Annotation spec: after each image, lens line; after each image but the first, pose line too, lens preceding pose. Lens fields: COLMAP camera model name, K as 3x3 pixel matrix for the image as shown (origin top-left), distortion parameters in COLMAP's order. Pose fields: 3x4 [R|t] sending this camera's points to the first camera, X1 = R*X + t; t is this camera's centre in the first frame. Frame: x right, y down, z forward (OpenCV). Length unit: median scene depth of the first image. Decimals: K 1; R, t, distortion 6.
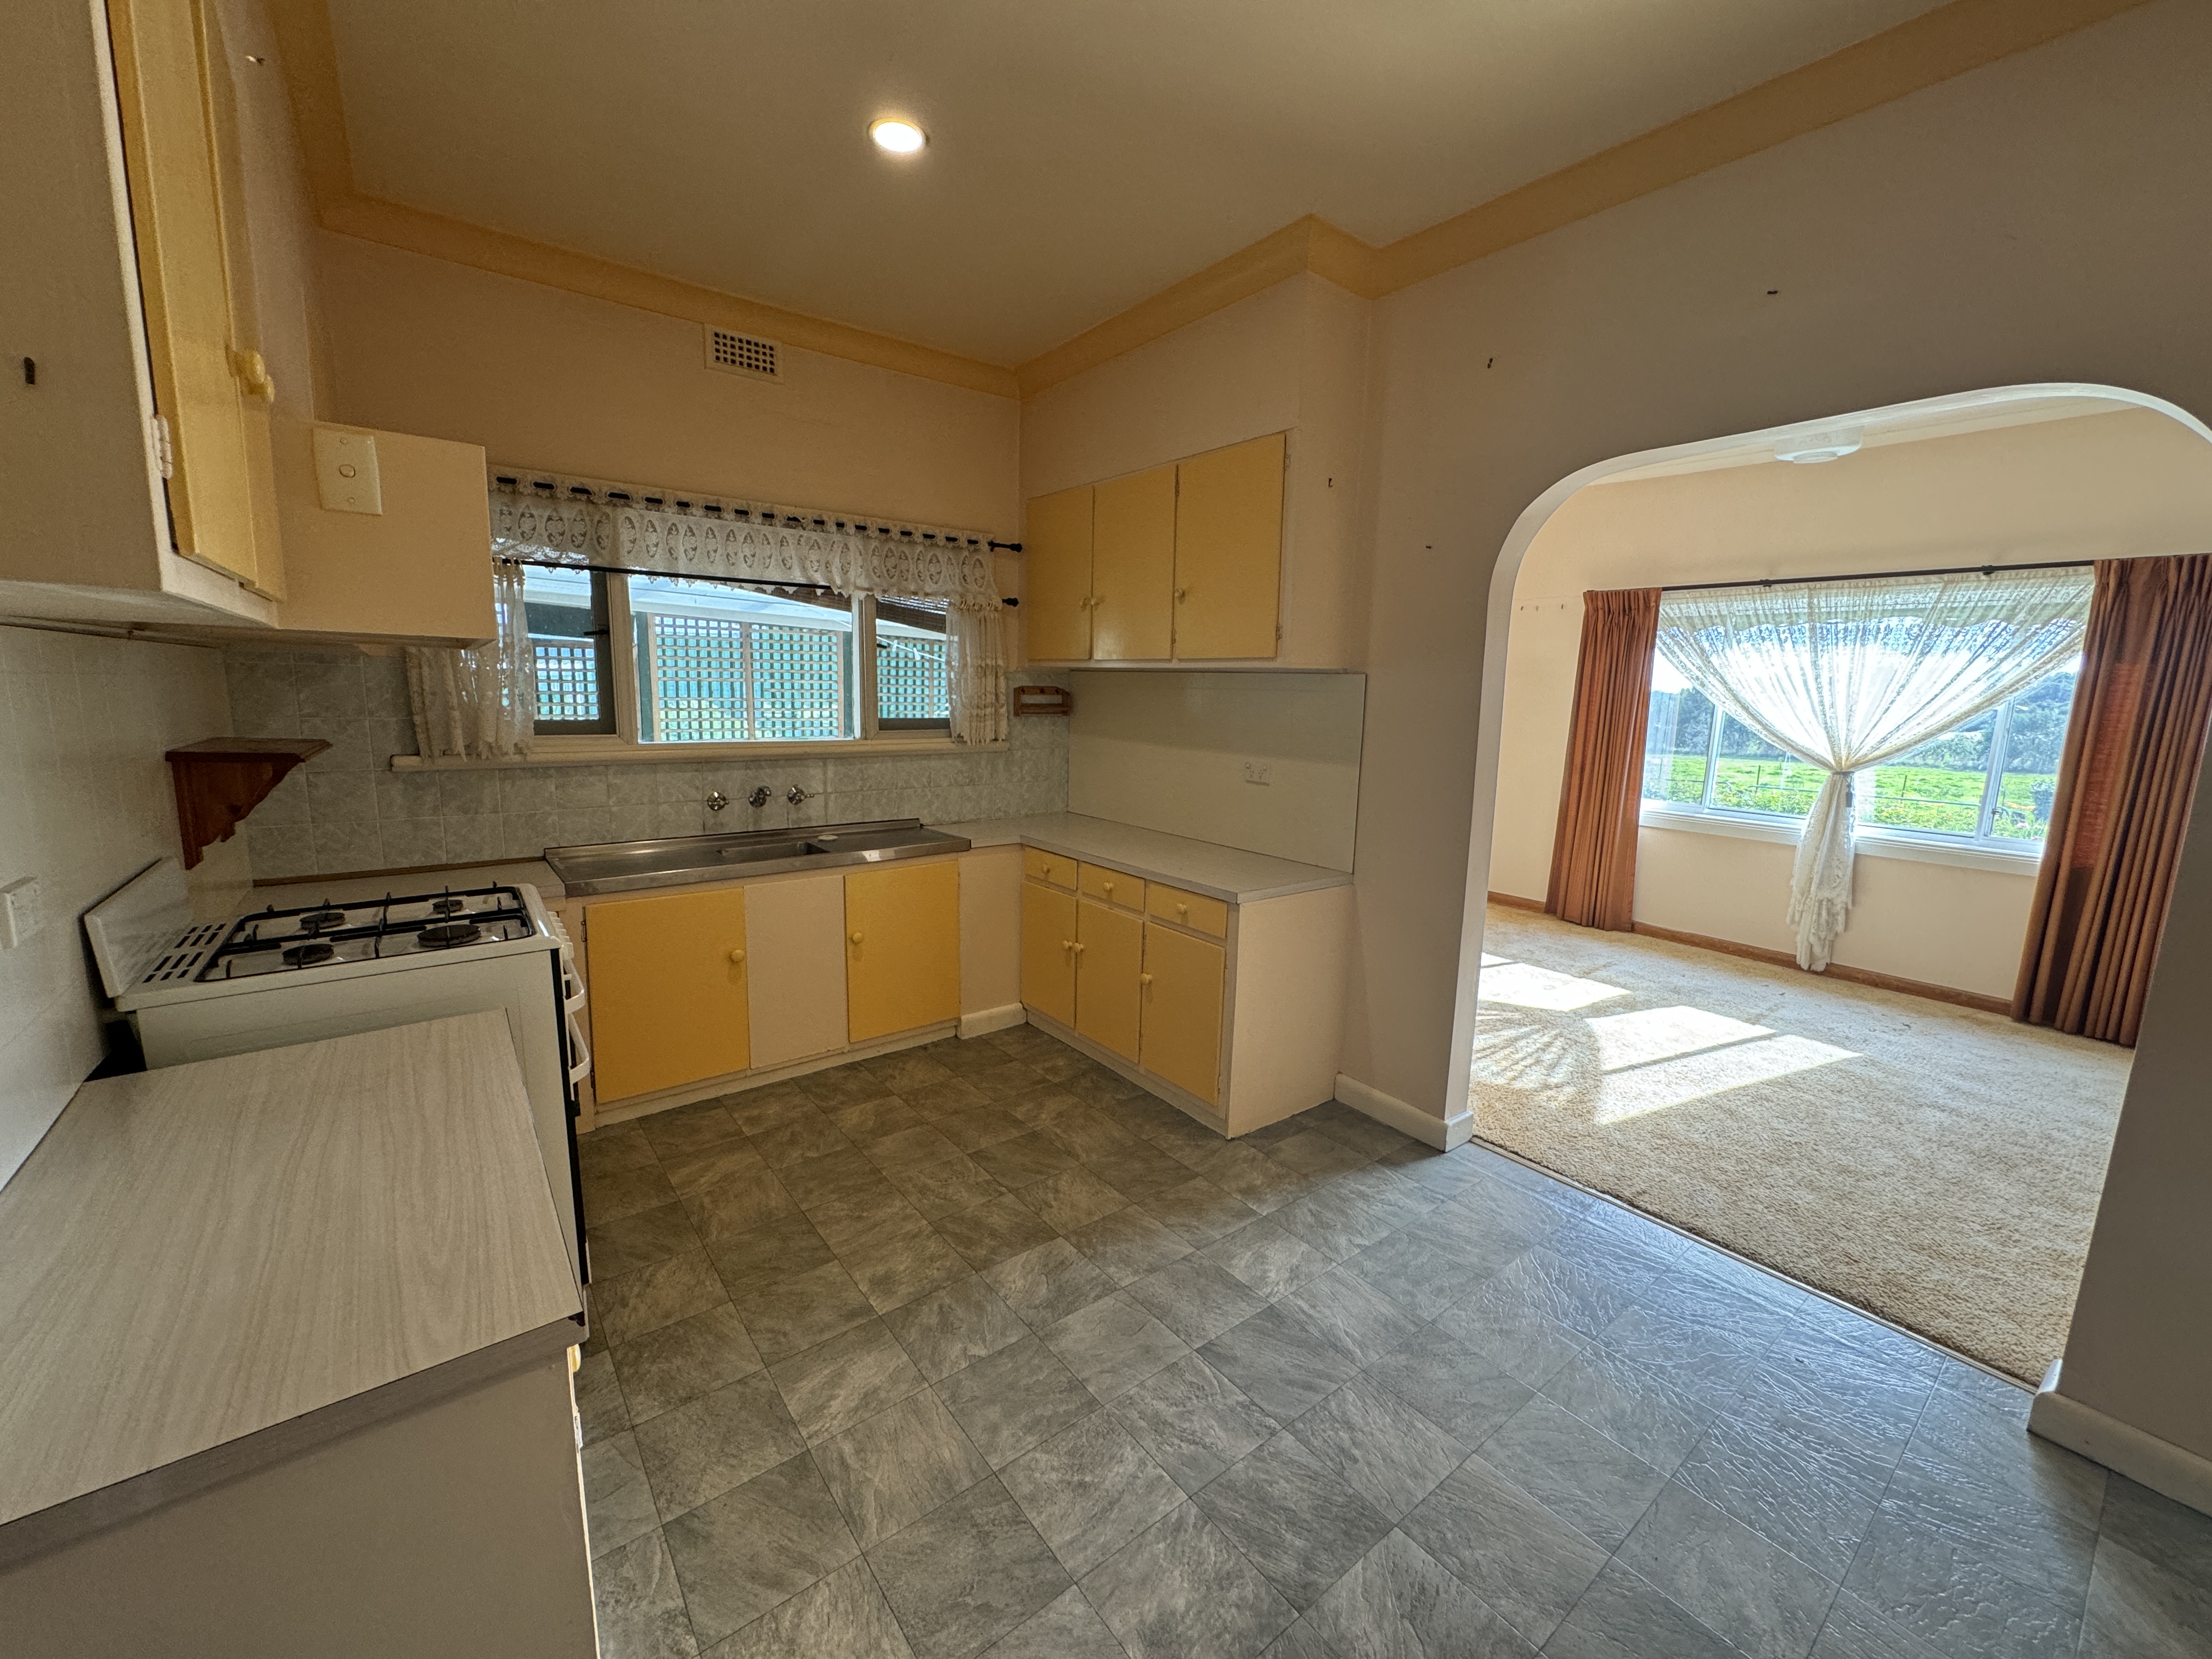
lens RADIAL K [[884.3, 0, 1102.2], [0, 884.3, 833.0], [0, 0, 1]] dist [-0.002323, 0.000068]
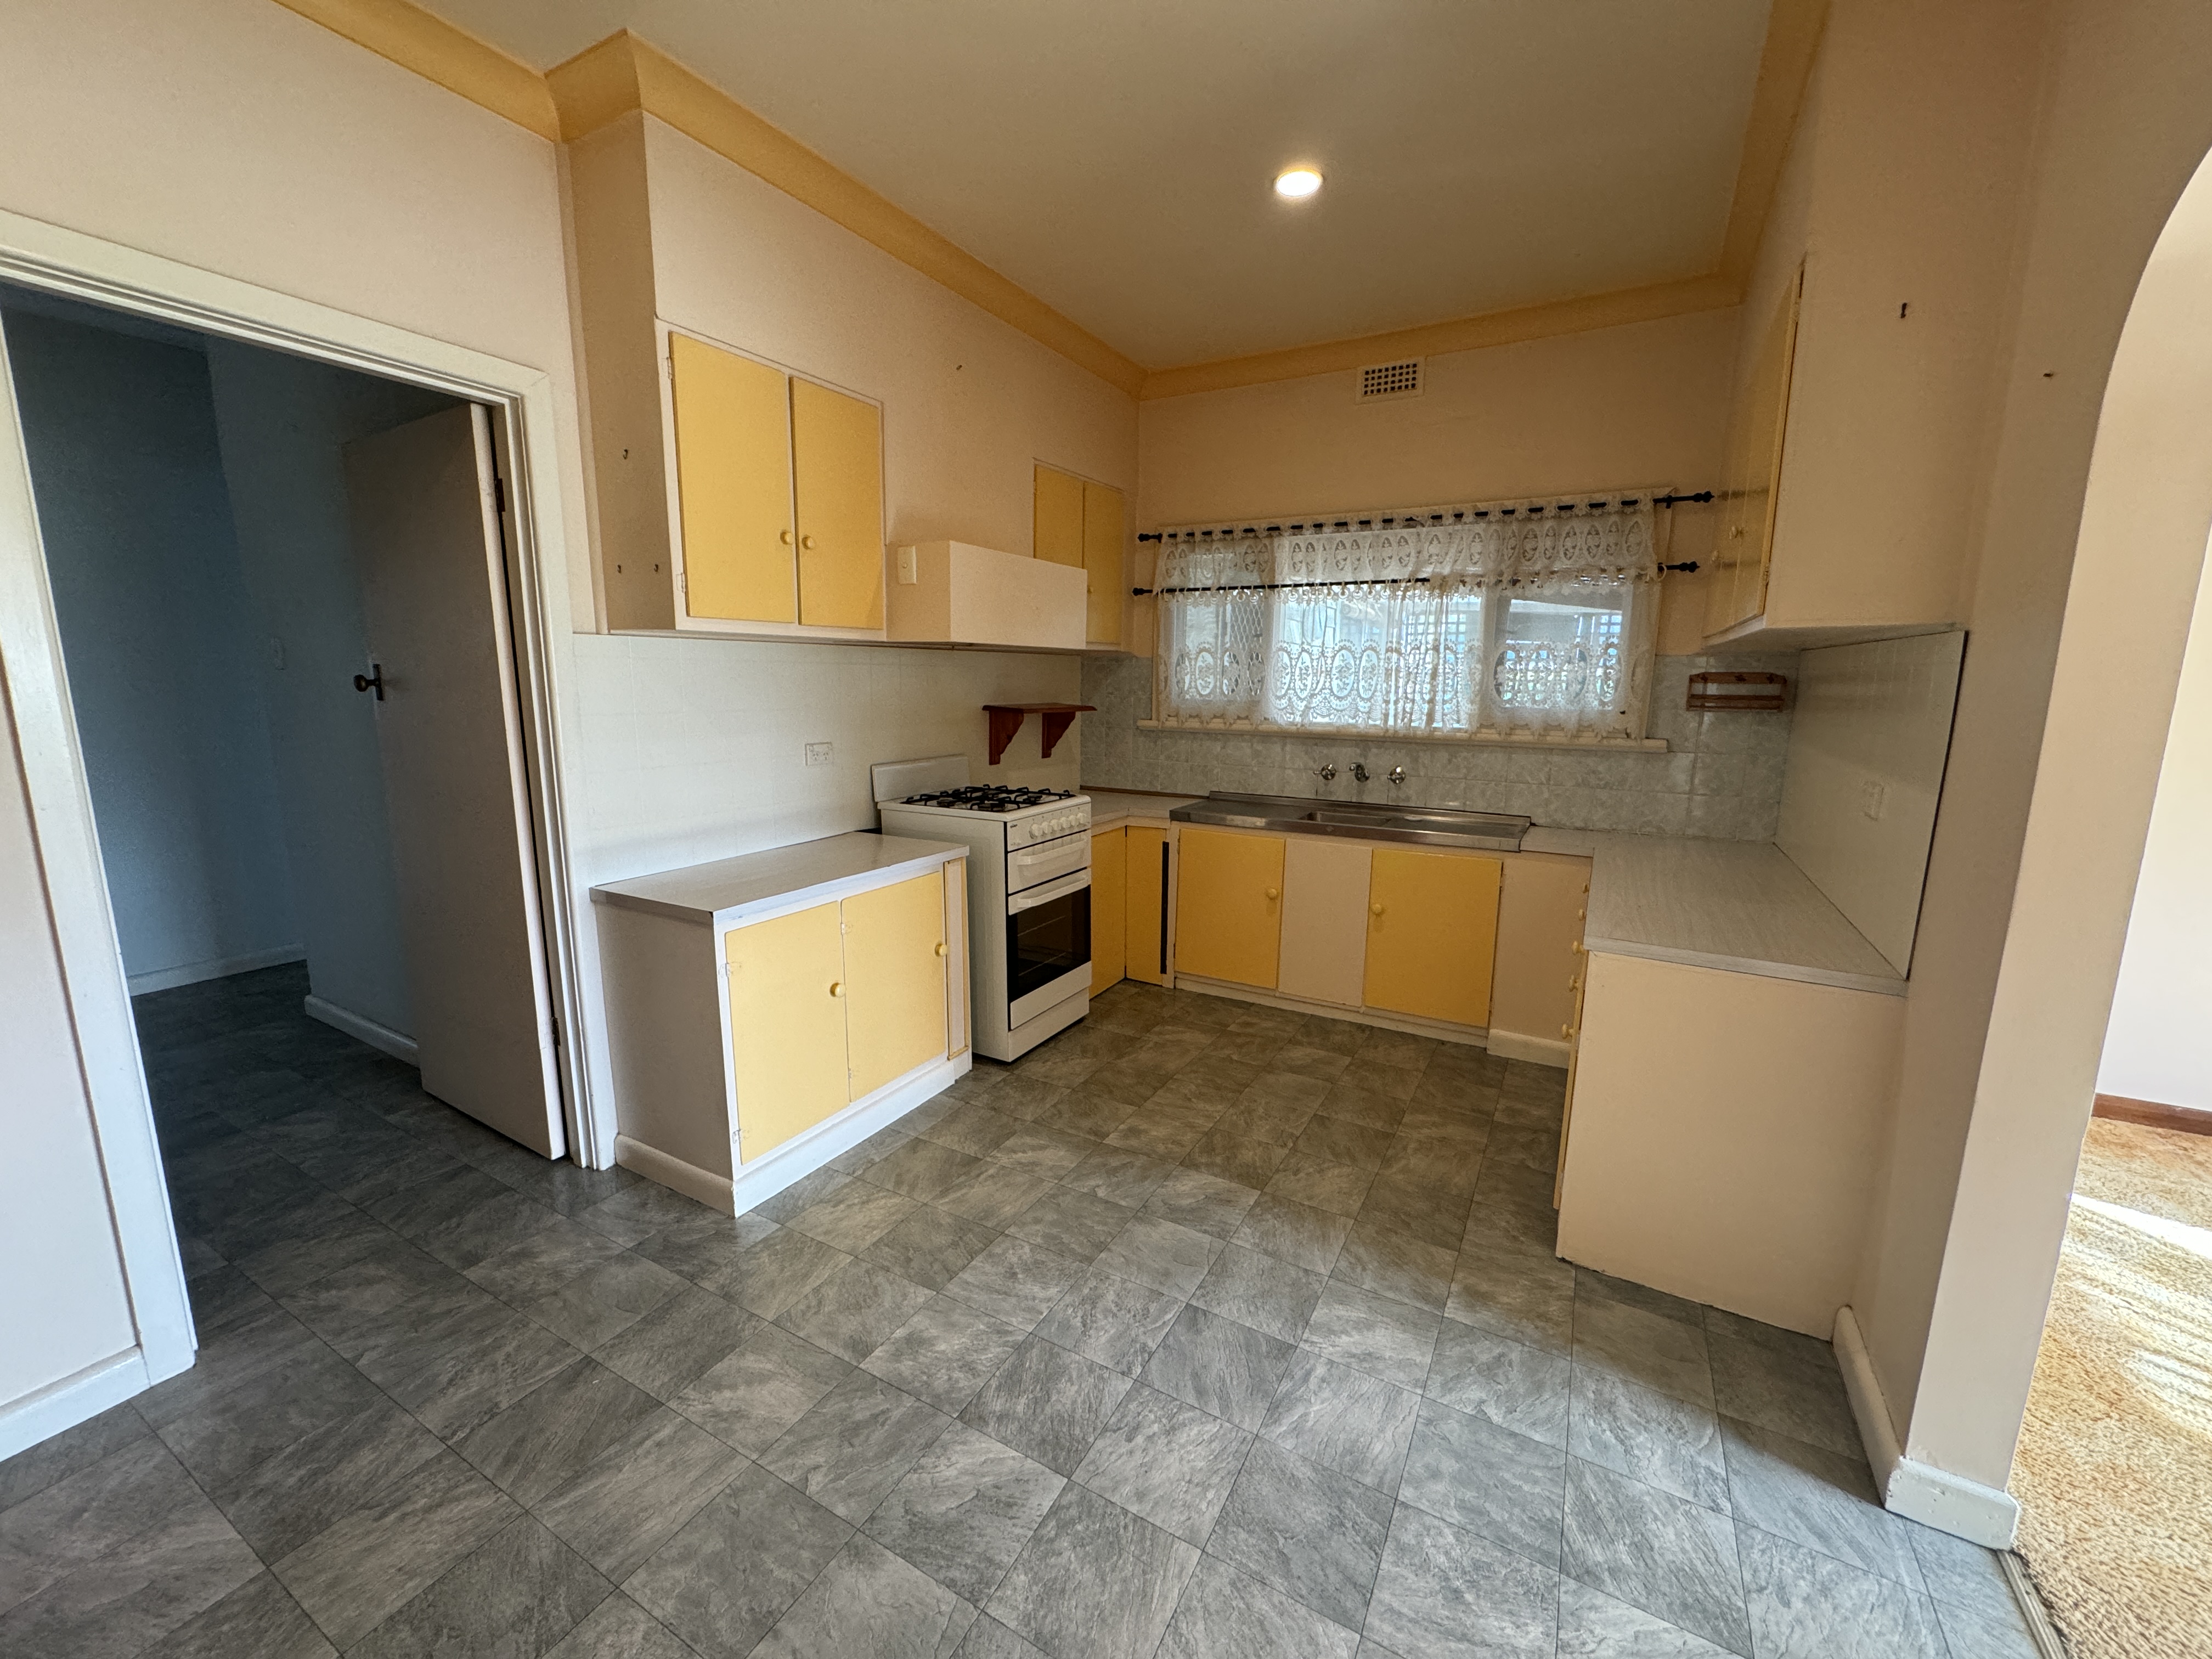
lens RADIAL K [[889.7, 0, 1106.0], [0, 889.7, 829.5], [0, 0, 1]] dist [0.008011, -0.000170]
pose [[0.388645, 0.142861, -0.910245, 0.612454], [-0.154914, 0.983975, 0.088289, -0.021632], [0.908271, 0.106697, 0.404548, 0.285818]]
